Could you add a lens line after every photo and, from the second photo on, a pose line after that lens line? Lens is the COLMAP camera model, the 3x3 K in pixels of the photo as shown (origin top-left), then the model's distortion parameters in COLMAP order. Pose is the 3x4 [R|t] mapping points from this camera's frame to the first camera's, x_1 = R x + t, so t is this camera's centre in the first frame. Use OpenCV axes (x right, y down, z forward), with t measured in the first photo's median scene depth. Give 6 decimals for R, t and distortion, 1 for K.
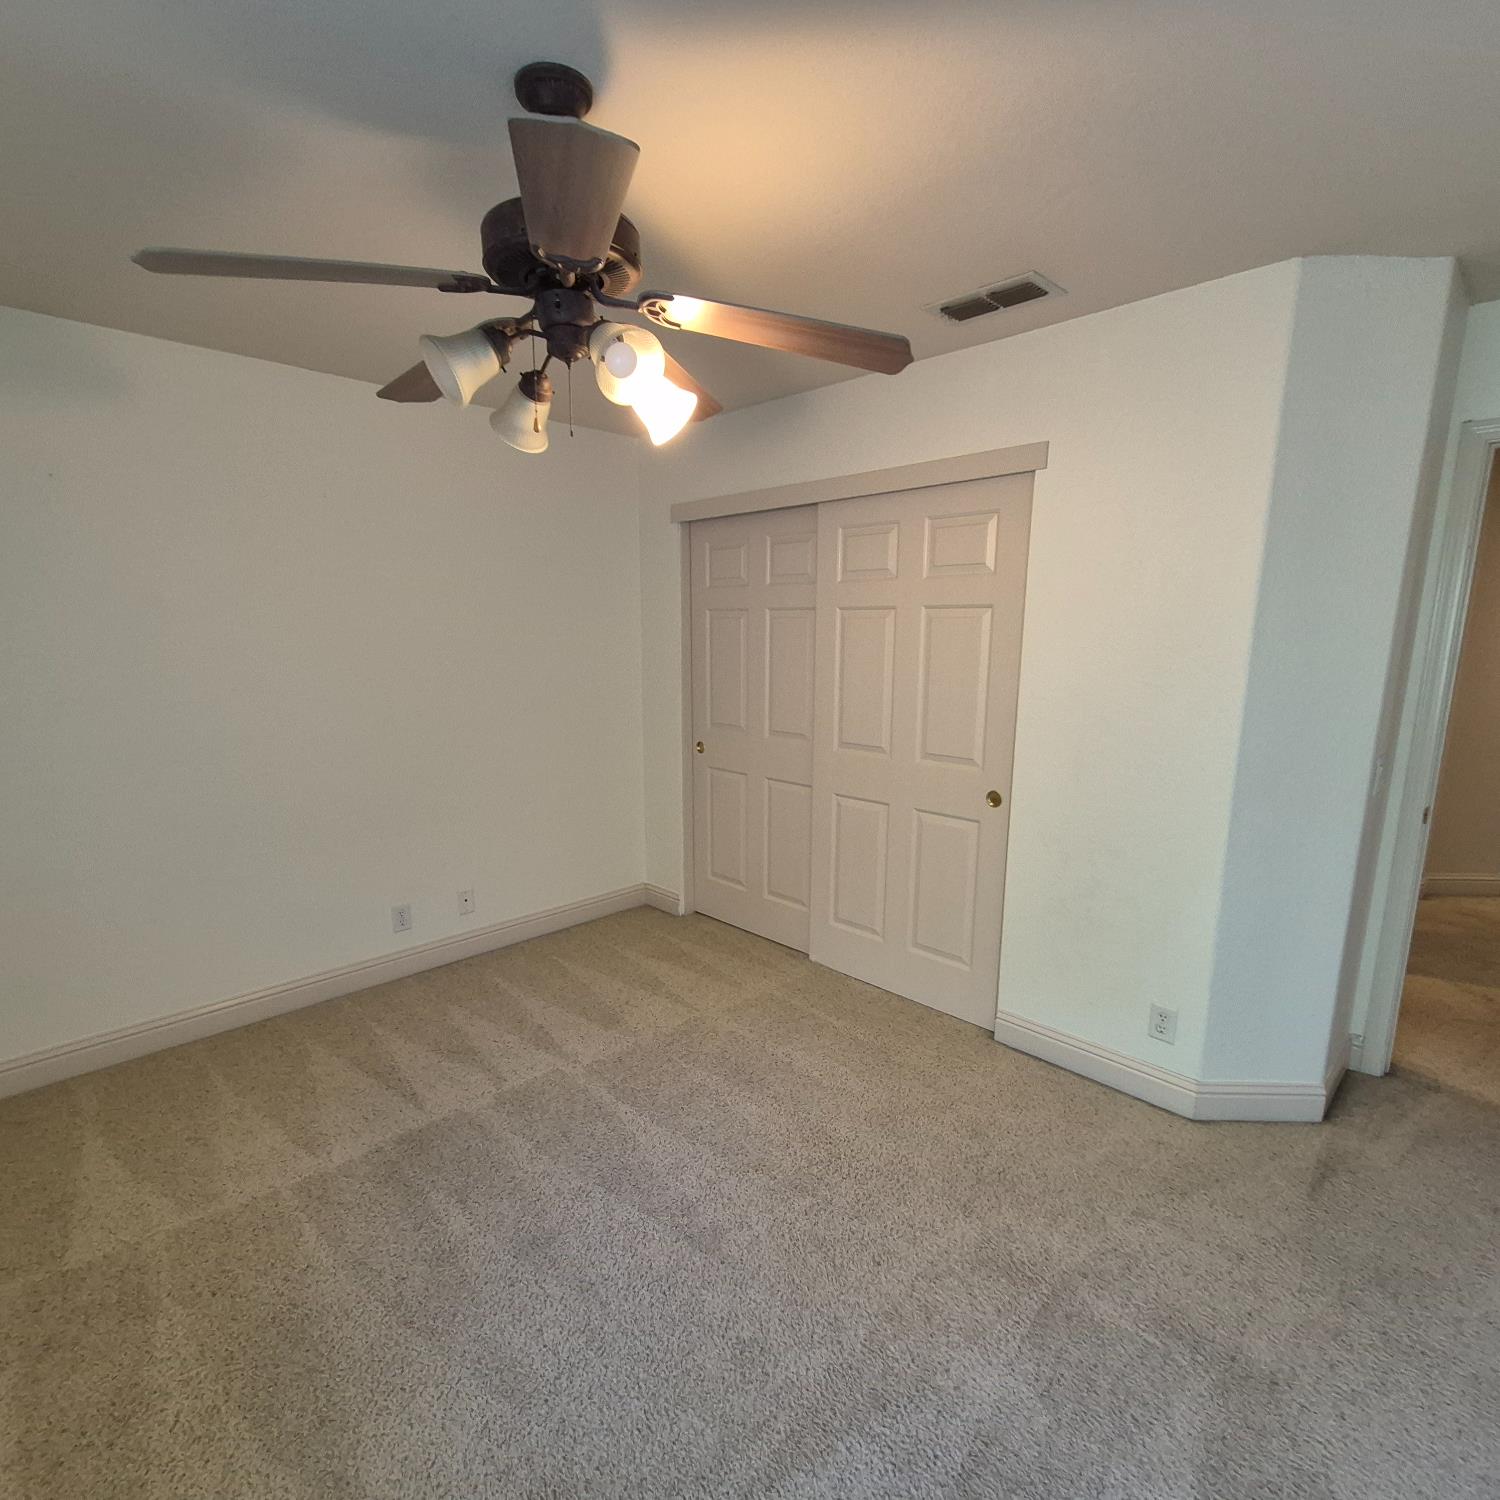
lens RADIAL K [[791.0, 0, 739.8], [0, 791.0, 782.3], [0, 0, 1]] dist [0.002167, -0.000751]
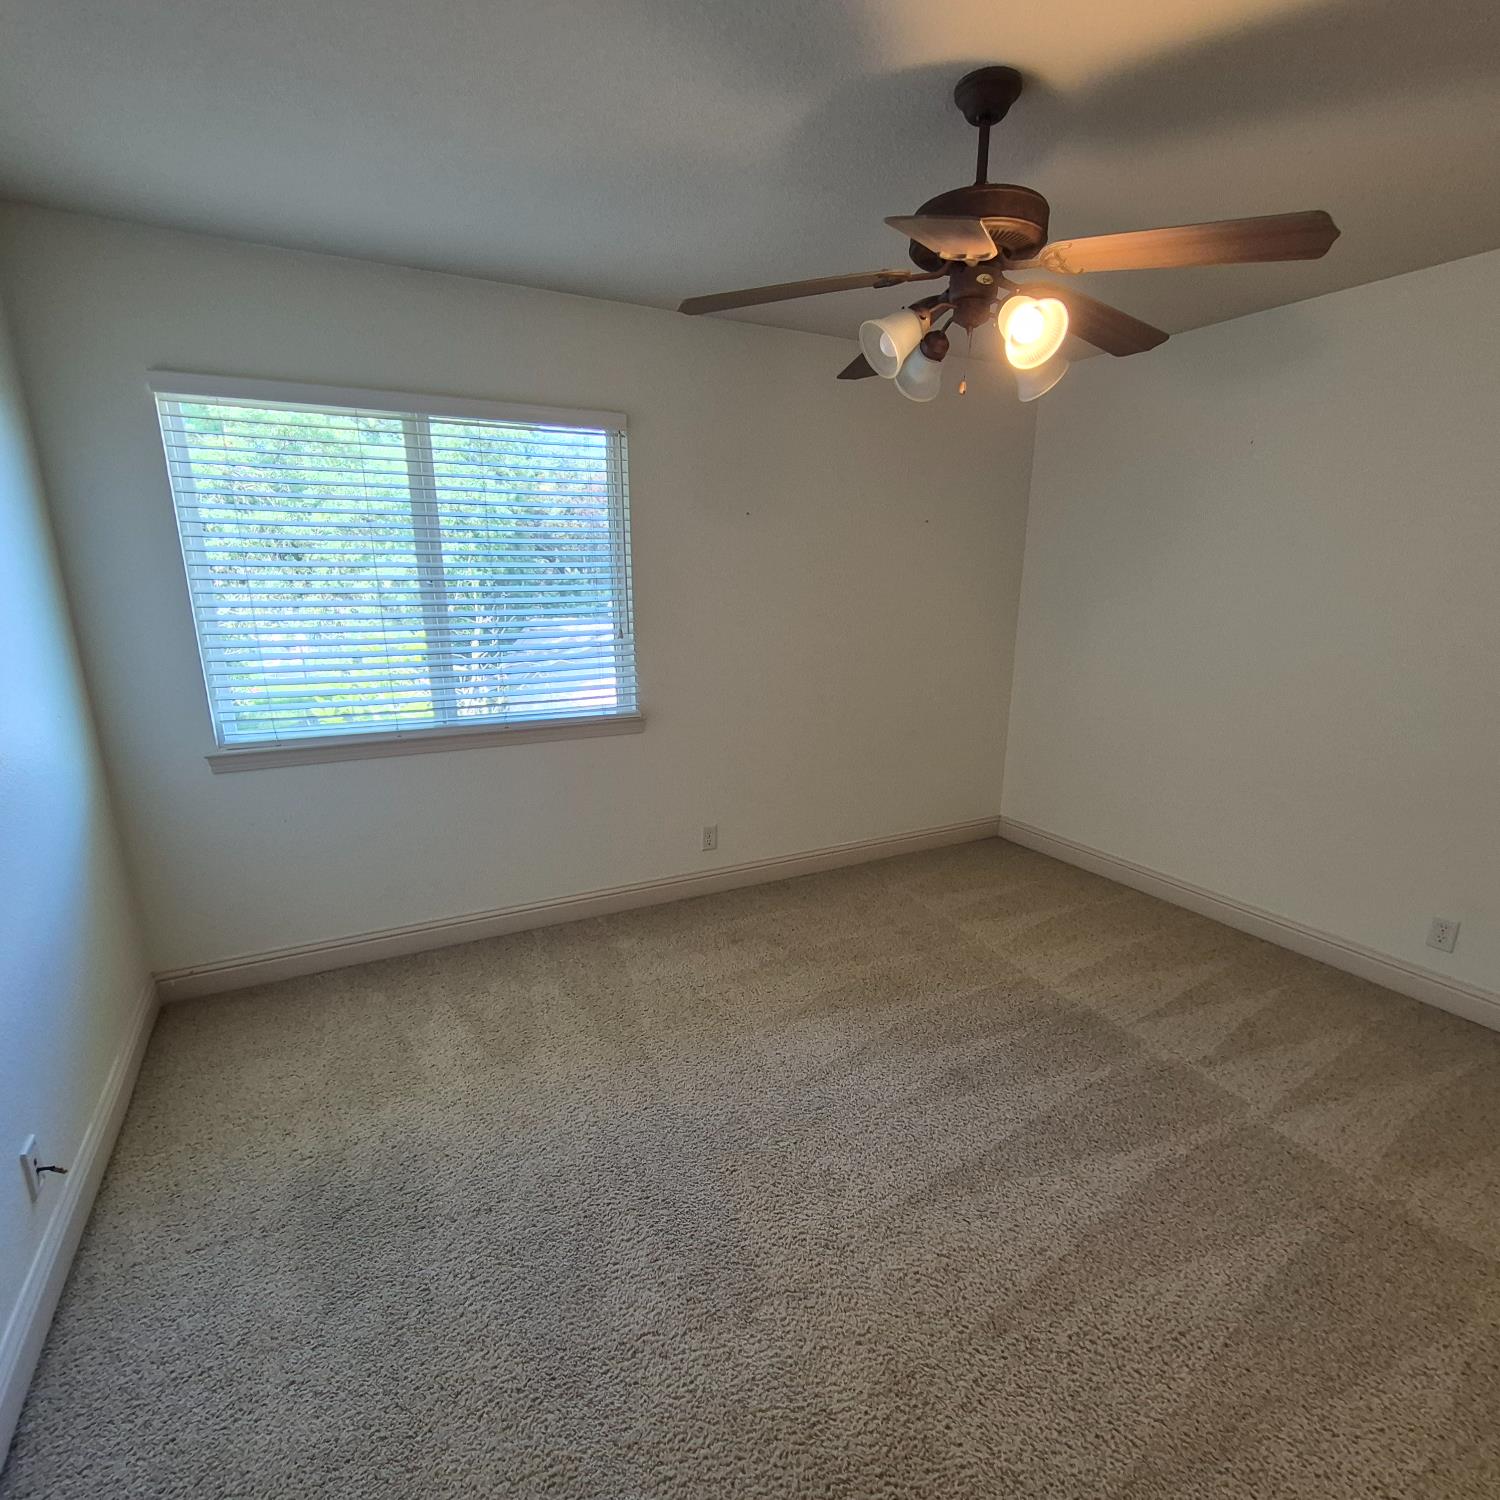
lens RADIAL K [[791.0, 0, 739.8], [0, 791.0, 782.3], [0, 0, 1]] dist [0.002167, -0.000751]
pose [[-0.283448, 0.253927, -0.924759, 0.645823], [-0.187221, 0.931099, 0.313053, -0.118902], [0.940535, 0.261868, -0.216378, 0.630965]]
